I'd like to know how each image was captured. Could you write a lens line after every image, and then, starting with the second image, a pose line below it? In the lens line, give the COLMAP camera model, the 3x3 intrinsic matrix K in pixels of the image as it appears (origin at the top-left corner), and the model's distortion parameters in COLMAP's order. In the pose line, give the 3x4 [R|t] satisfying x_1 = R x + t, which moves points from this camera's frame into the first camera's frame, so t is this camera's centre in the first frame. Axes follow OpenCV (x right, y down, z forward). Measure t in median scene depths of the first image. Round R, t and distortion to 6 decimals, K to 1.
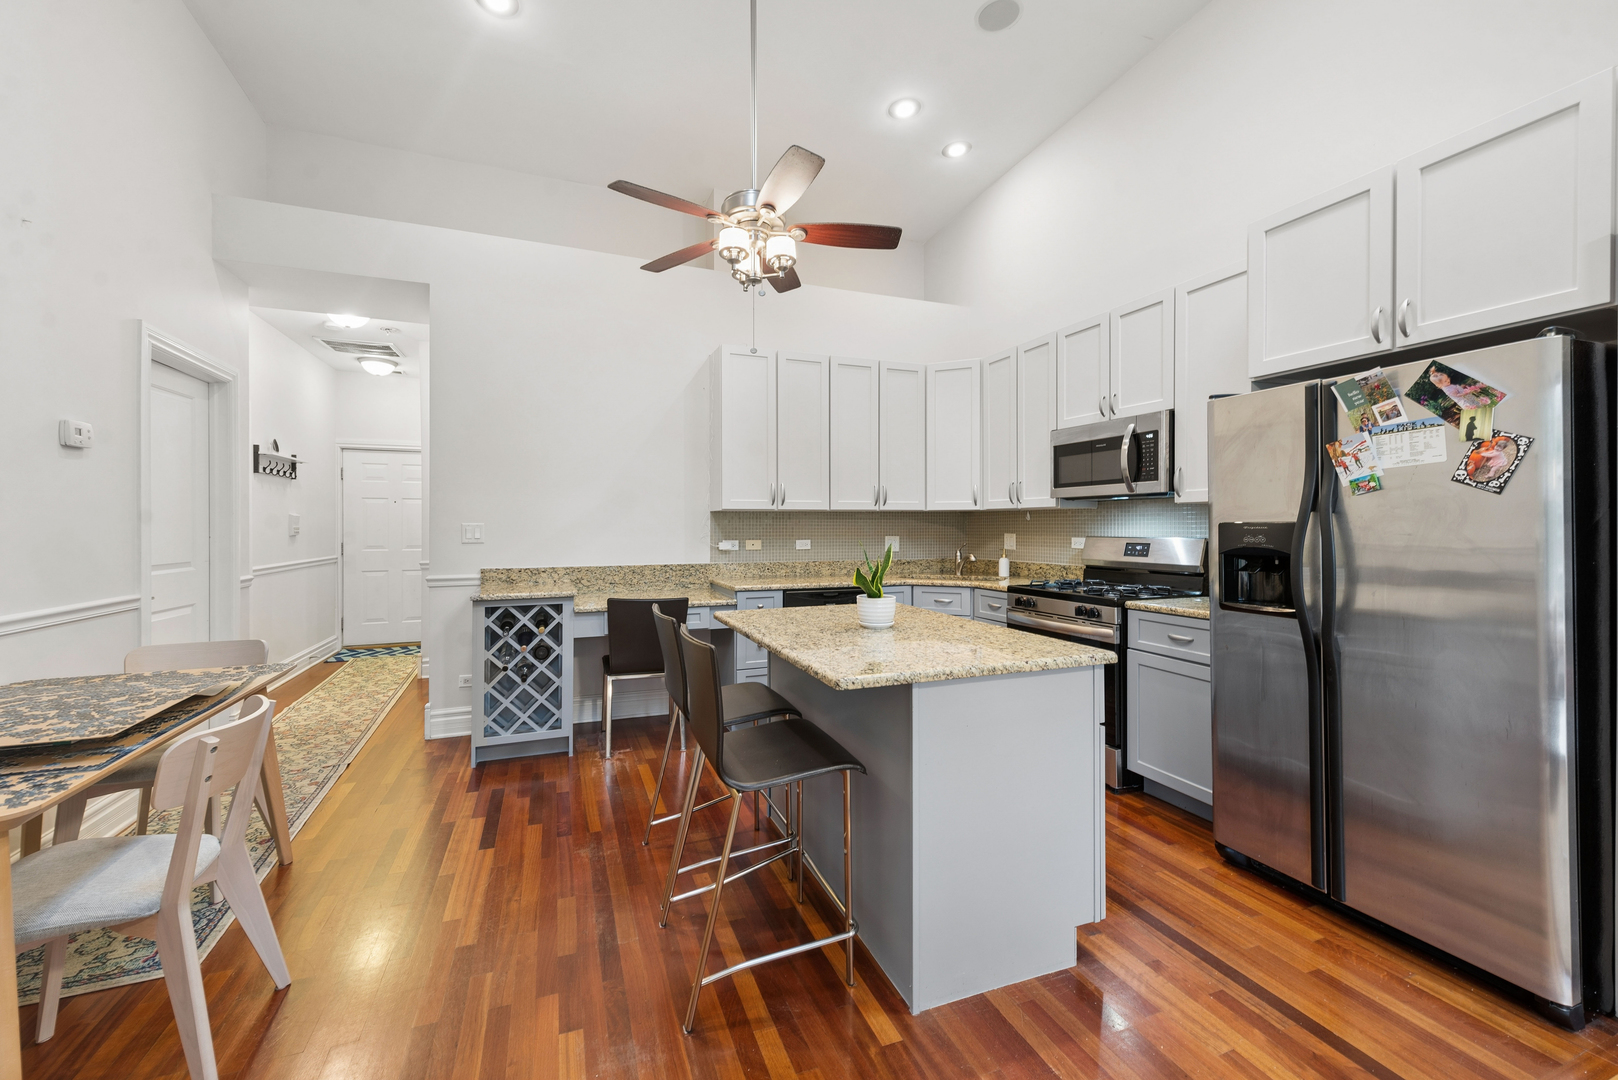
lens RADIAL K [[653.0, 0, 800.7], [0, 653.0, 530.1], [0, 0, 1]] dist [0.008606, -0.000047]
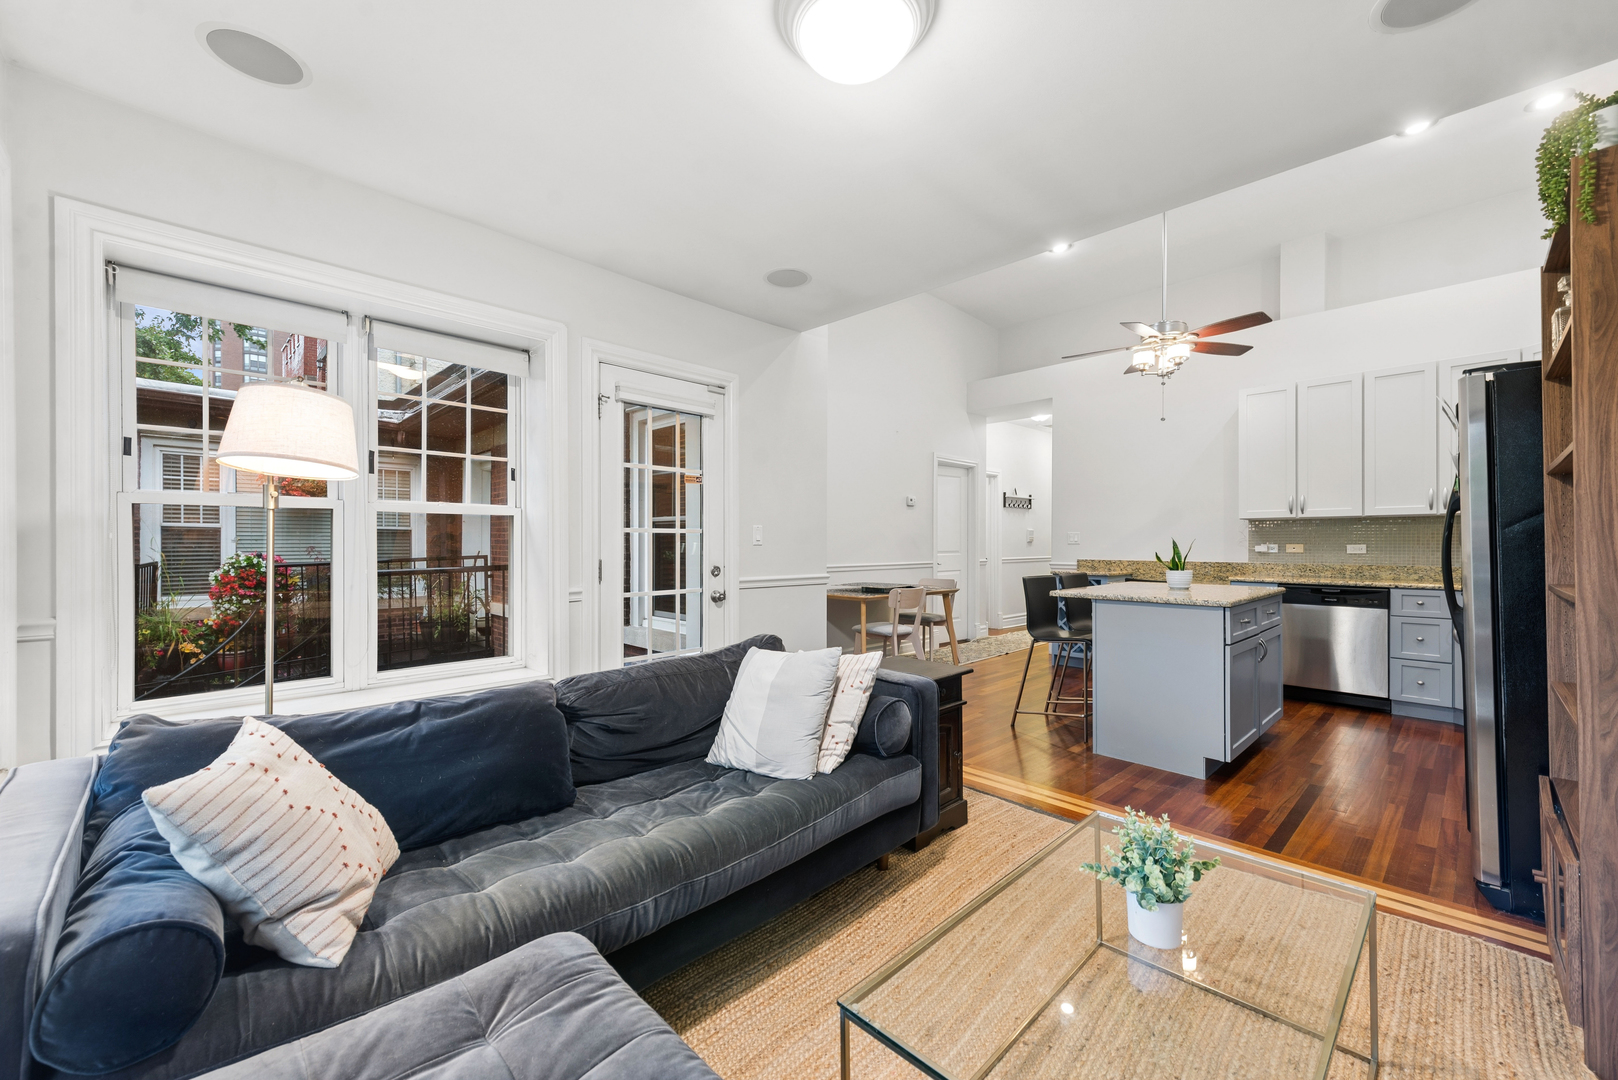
lens RADIAL K [[638.1, 0, 790.6], [0, 638.1, 540.4], [0, 0, 1]] dist [0.008585, -0.000236]
pose [[0.386773, -0.002231, -0.922172, 0.673927], [-0.006016, 0.999970, -0.004942, 0.020925], [0.922155, 0.007459, 0.386748, -0.284122]]
